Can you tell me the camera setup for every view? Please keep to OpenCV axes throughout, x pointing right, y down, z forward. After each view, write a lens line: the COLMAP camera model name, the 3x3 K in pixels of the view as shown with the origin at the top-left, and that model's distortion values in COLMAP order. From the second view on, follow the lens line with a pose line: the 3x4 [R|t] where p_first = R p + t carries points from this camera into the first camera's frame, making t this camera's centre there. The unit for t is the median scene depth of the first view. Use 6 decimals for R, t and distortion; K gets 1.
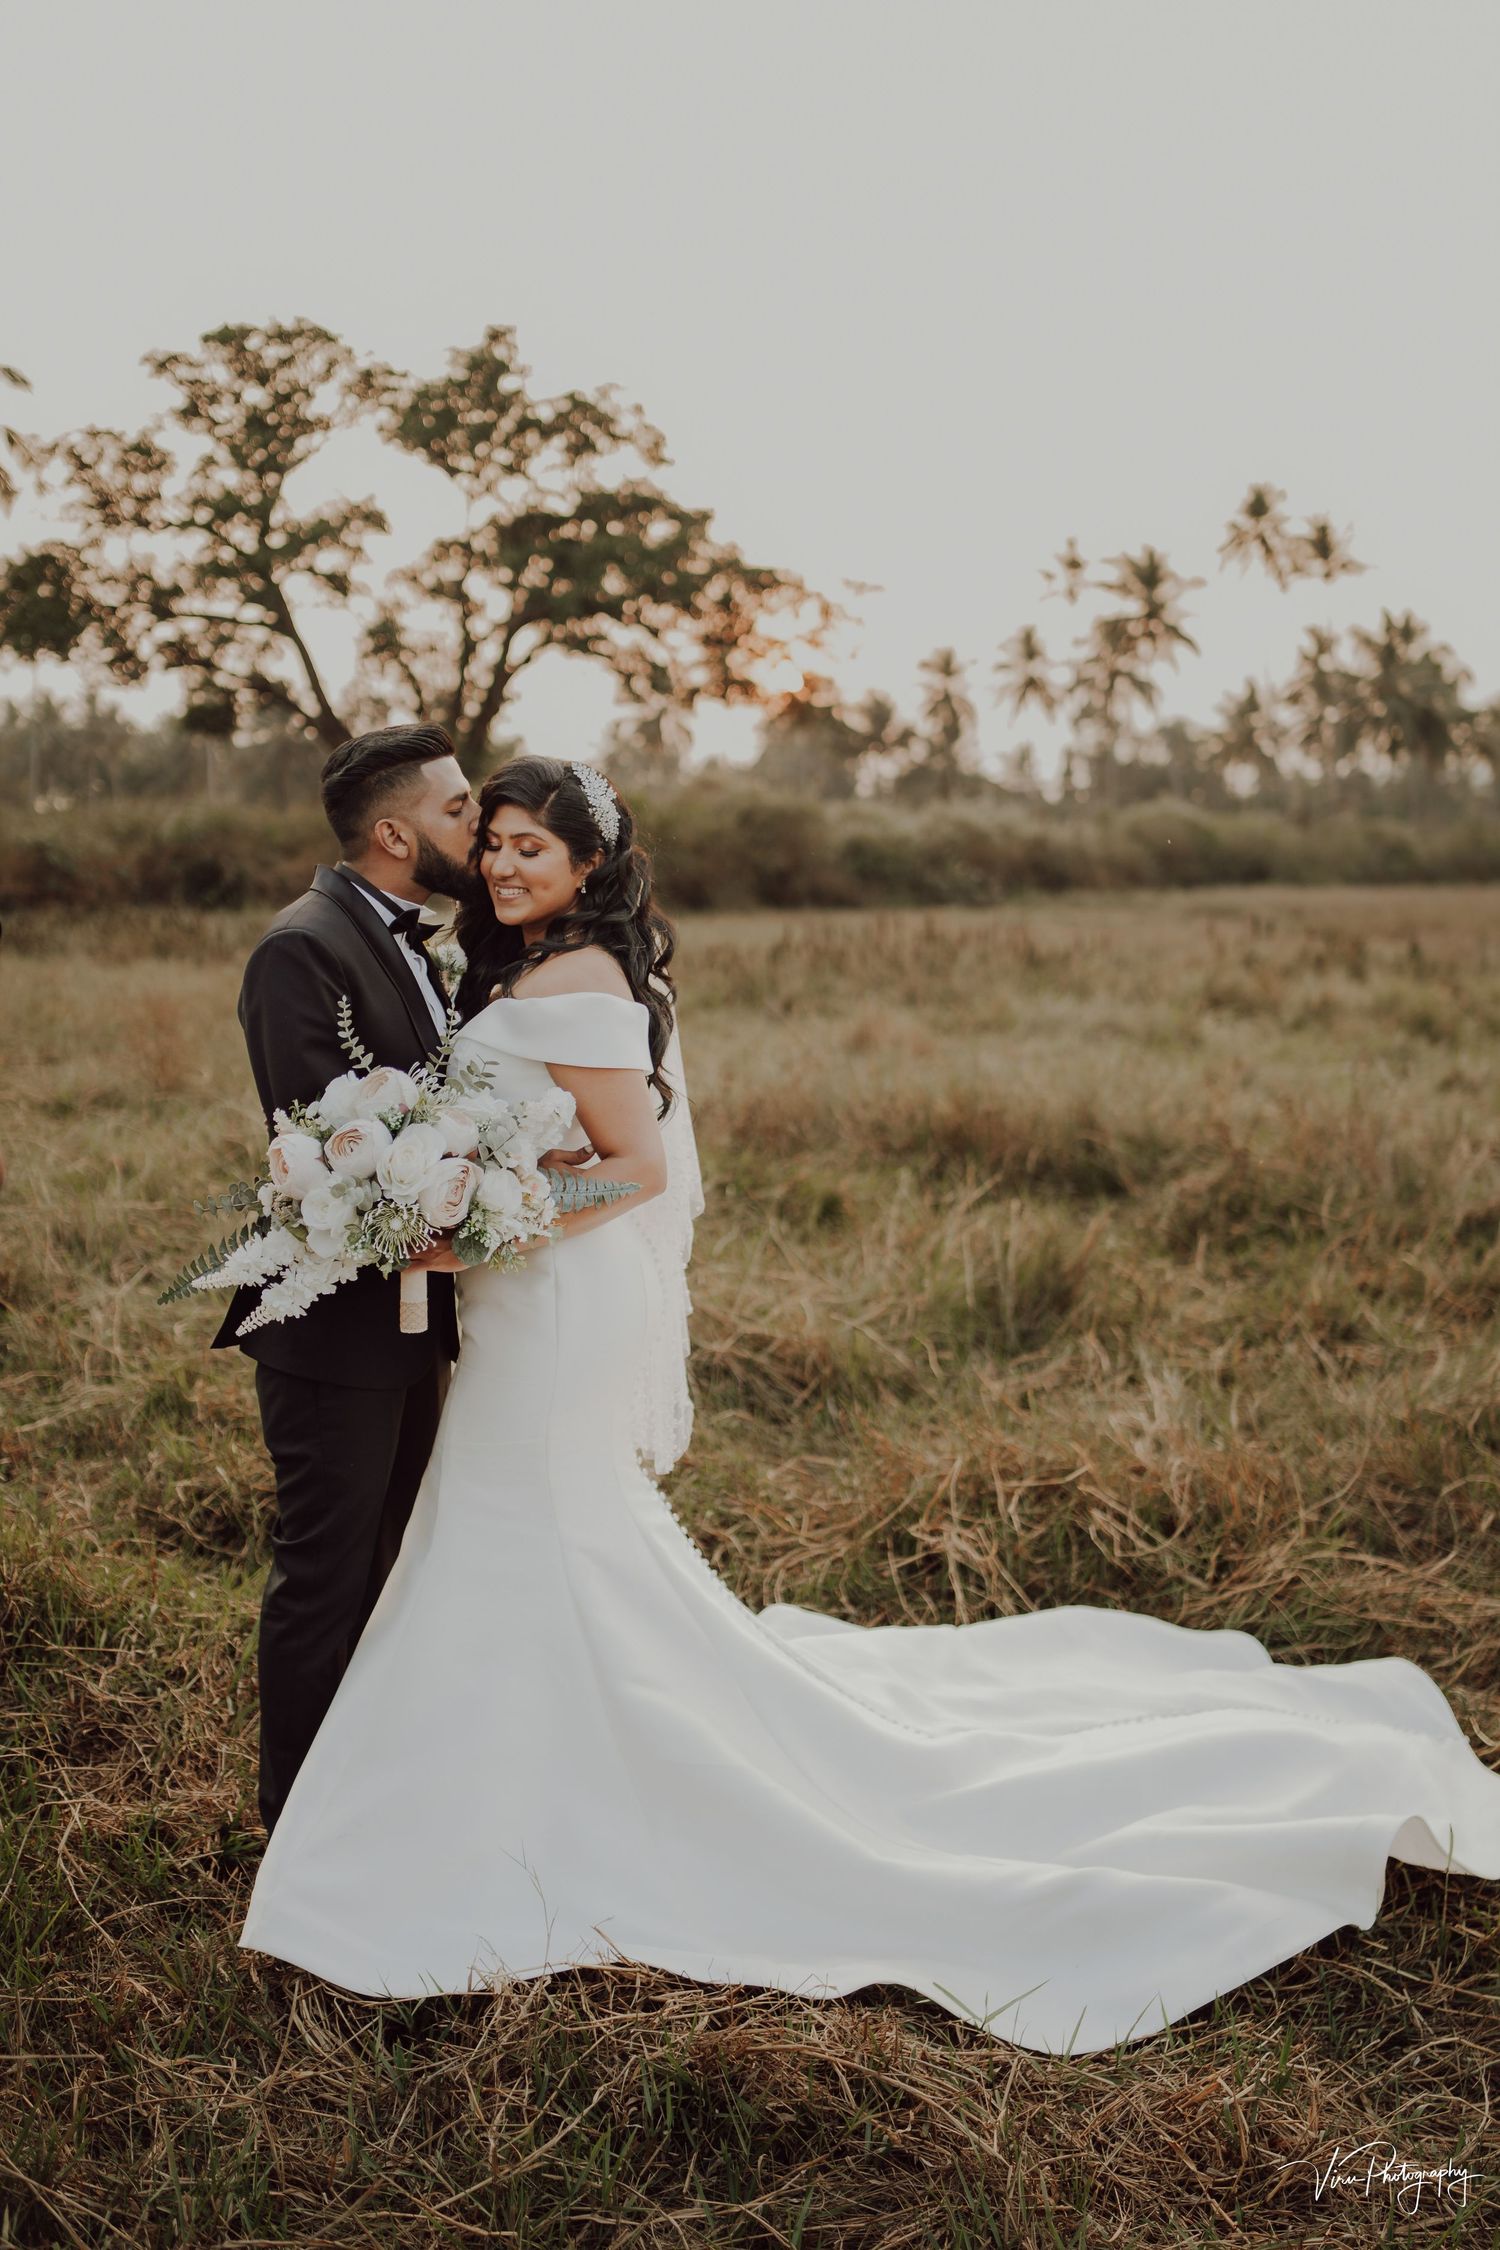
lens RADIAL K [[2315.0, 0, 812.4], [0, 2315.0, 1084.0], [0, 0, 1]] dist [-0.089157, 0.005947]
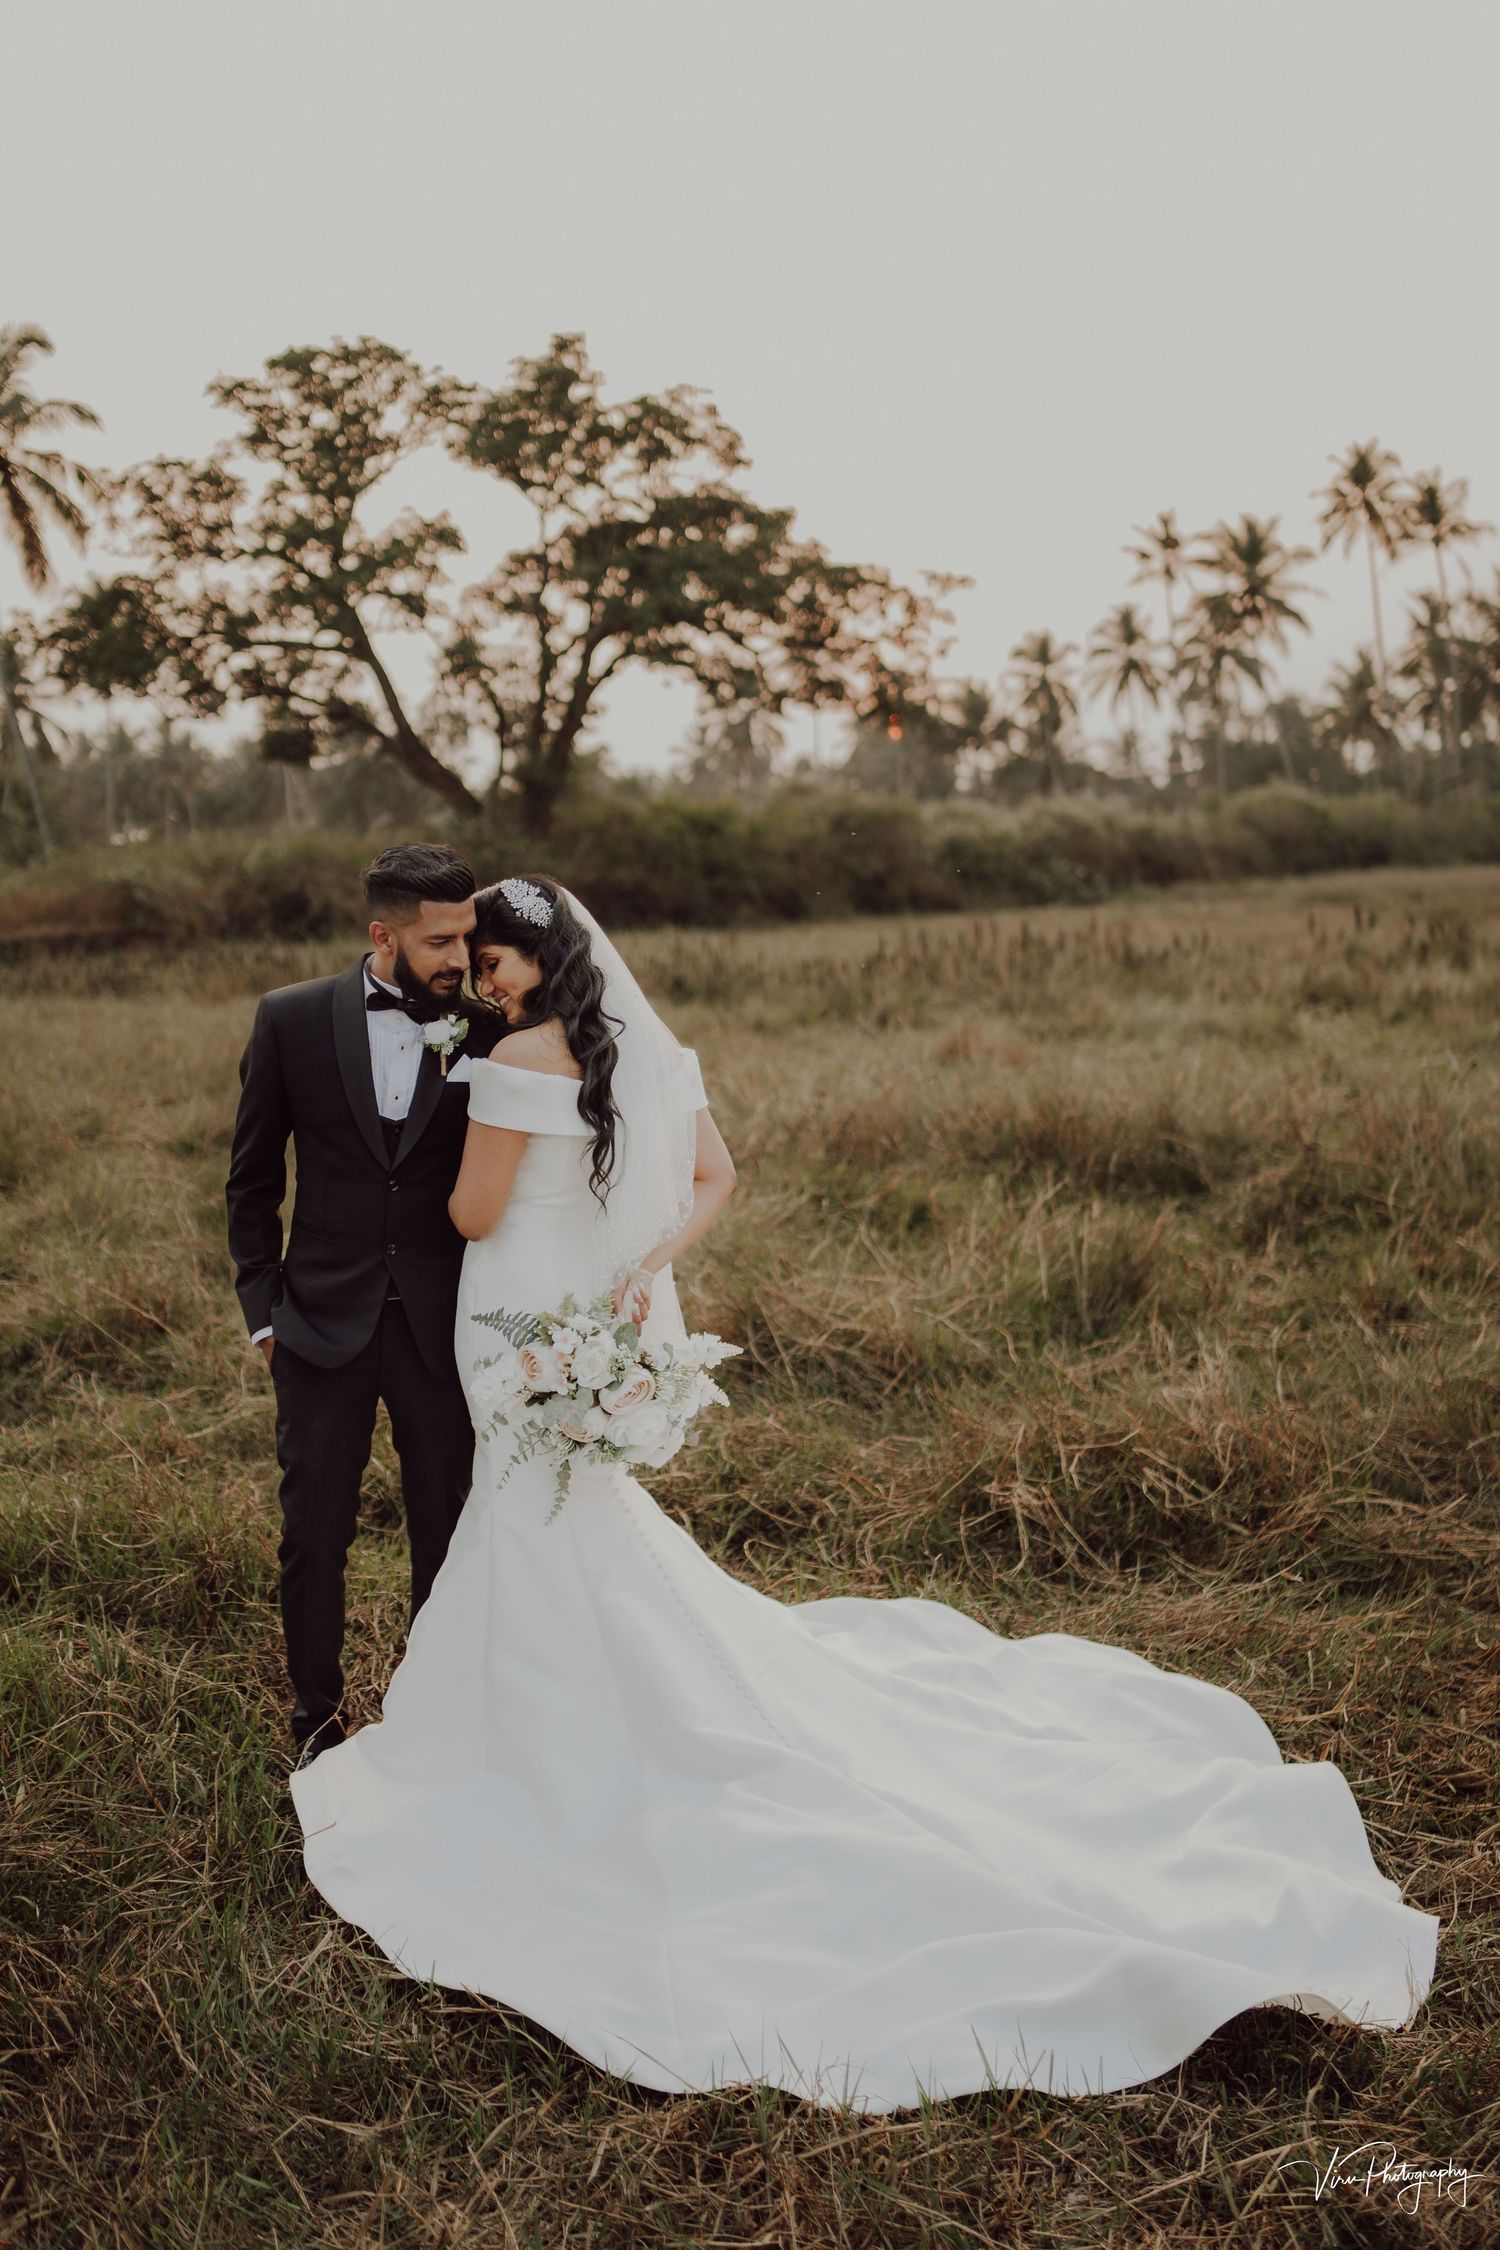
lens RADIAL K [[2575.1, 0, 755.3], [0, 2575.1, 1011.5], [0, 0, 1]] dist [-0.091741, 0.051146]
pose [[0.996767, -0.040887, -0.069161, 0.007994], [0.038626, 0.998684, -0.033728, -0.001129], [0.070449, 0.030948, 0.997035, -0.079944]]
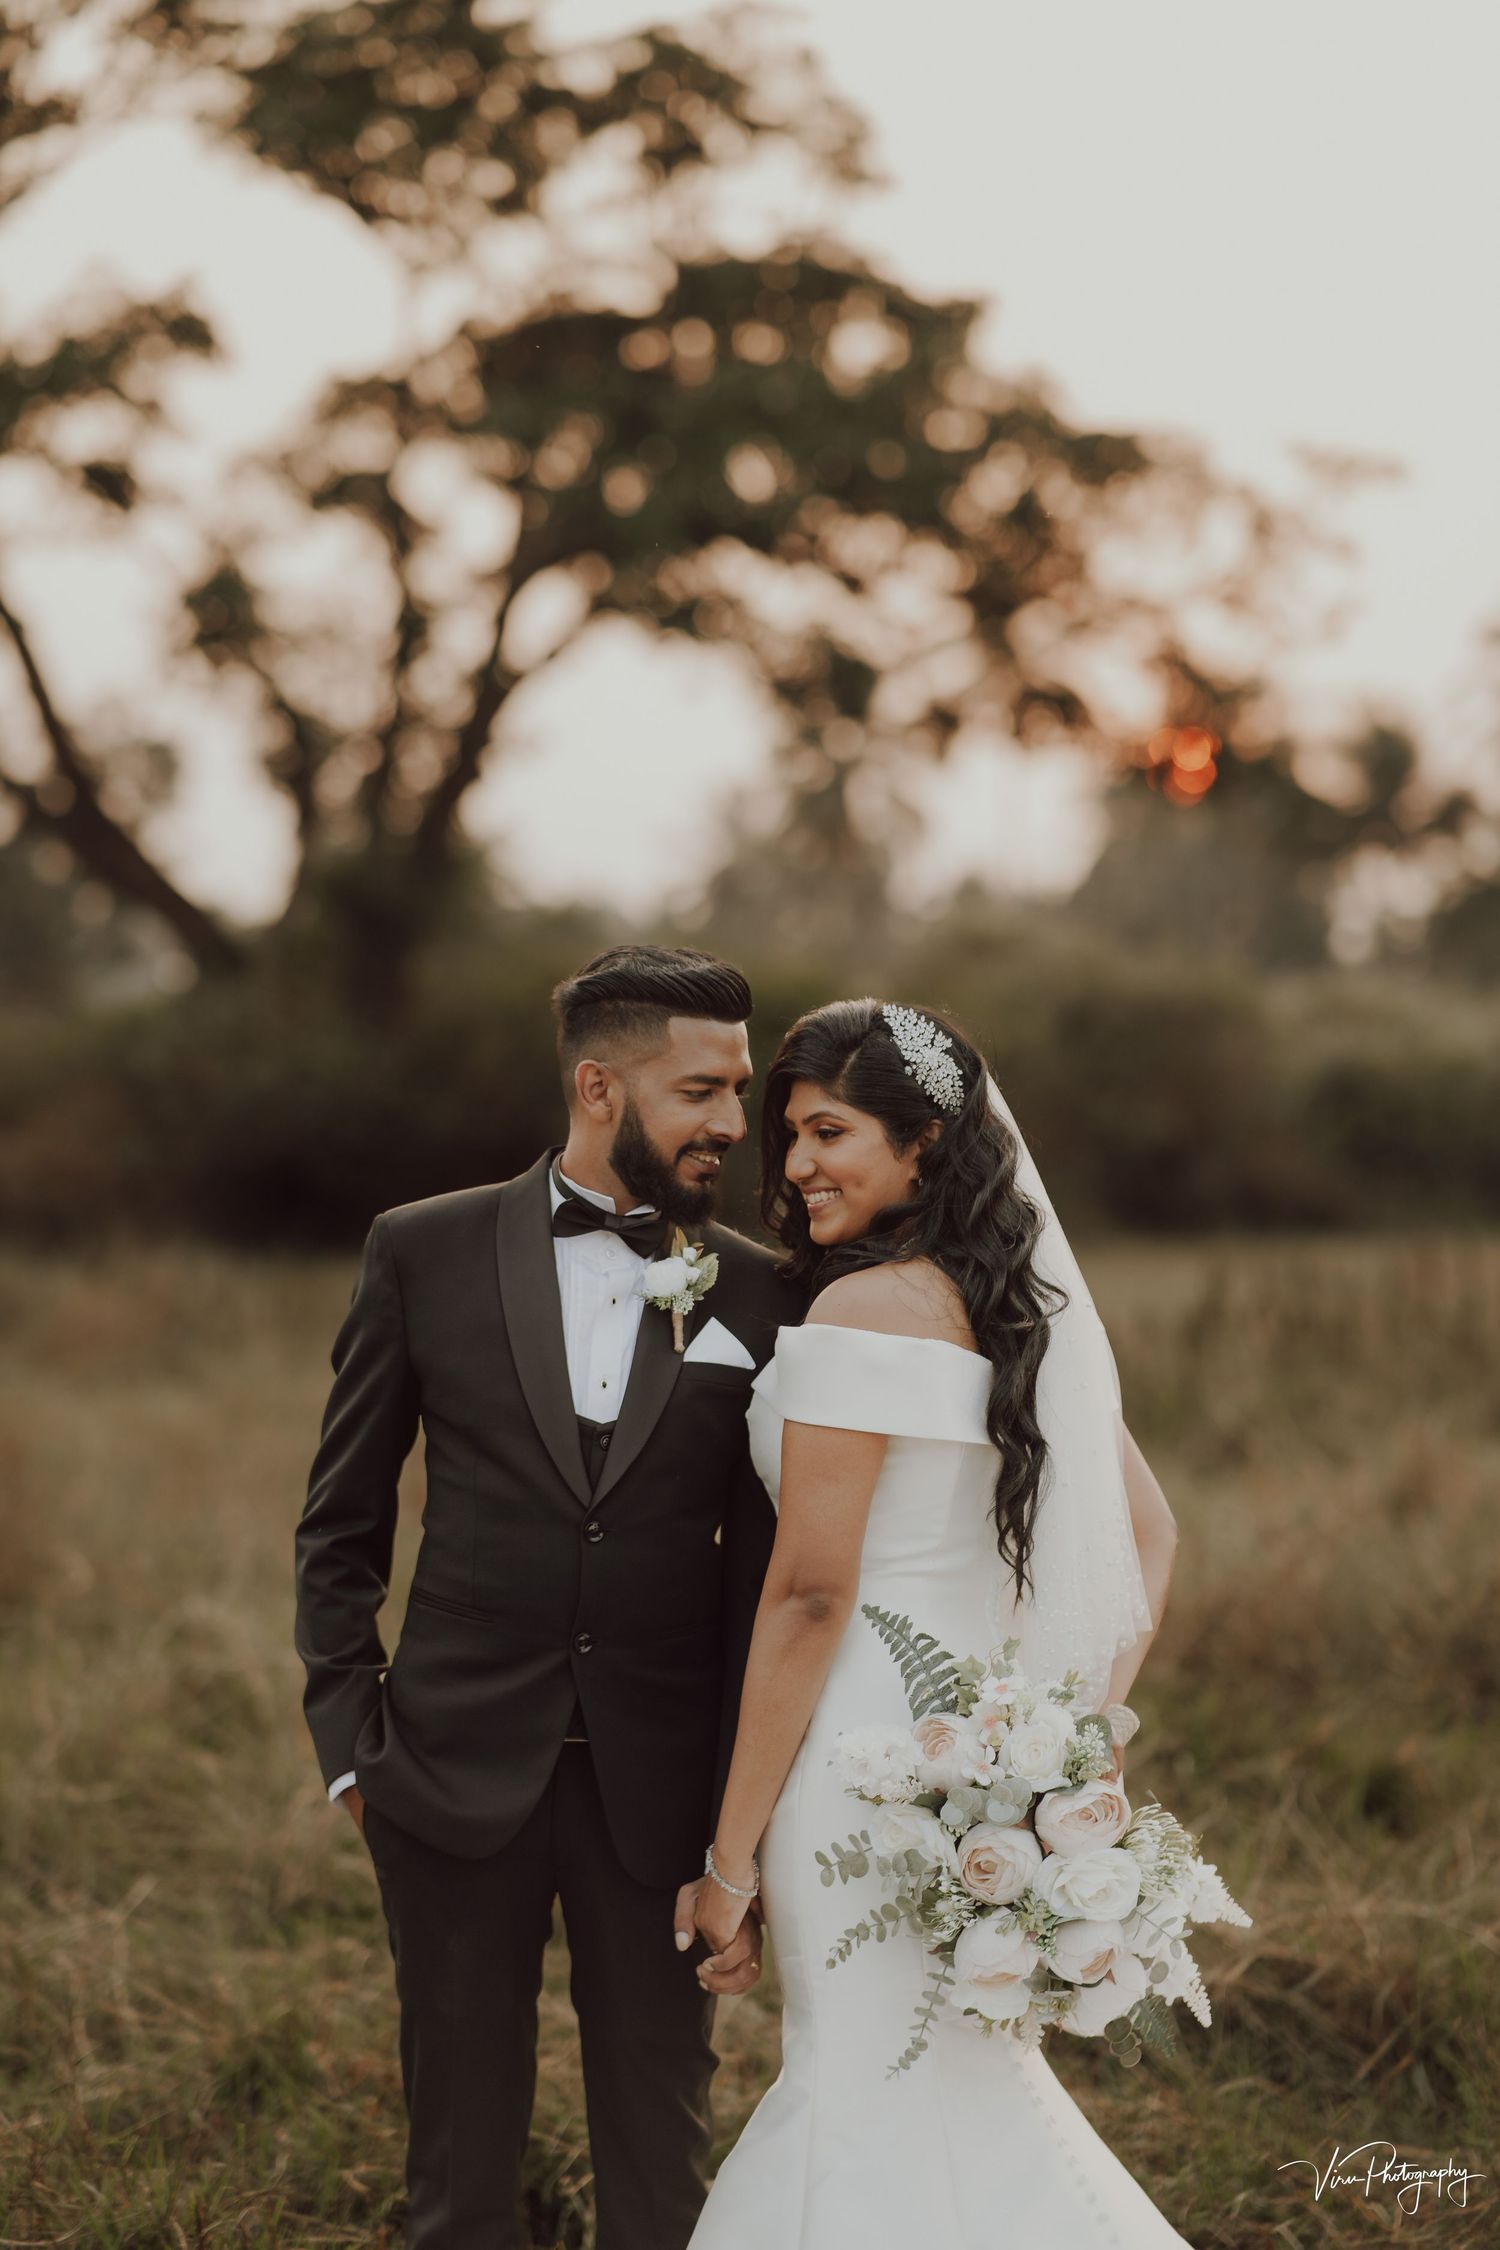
lens RADIAL K [[6730.5, 0, 750.0], [0, 6730.5, 1125.0], [0, 0, 1]] dist [0.019442, 0.215468]
pose [[0.998134, -0.015771, -0.058994, -0.016767], [0.010290, 0.995698, -0.092088, 0.015583], [0.060192, 0.091309, 0.994002, -0.219148]]
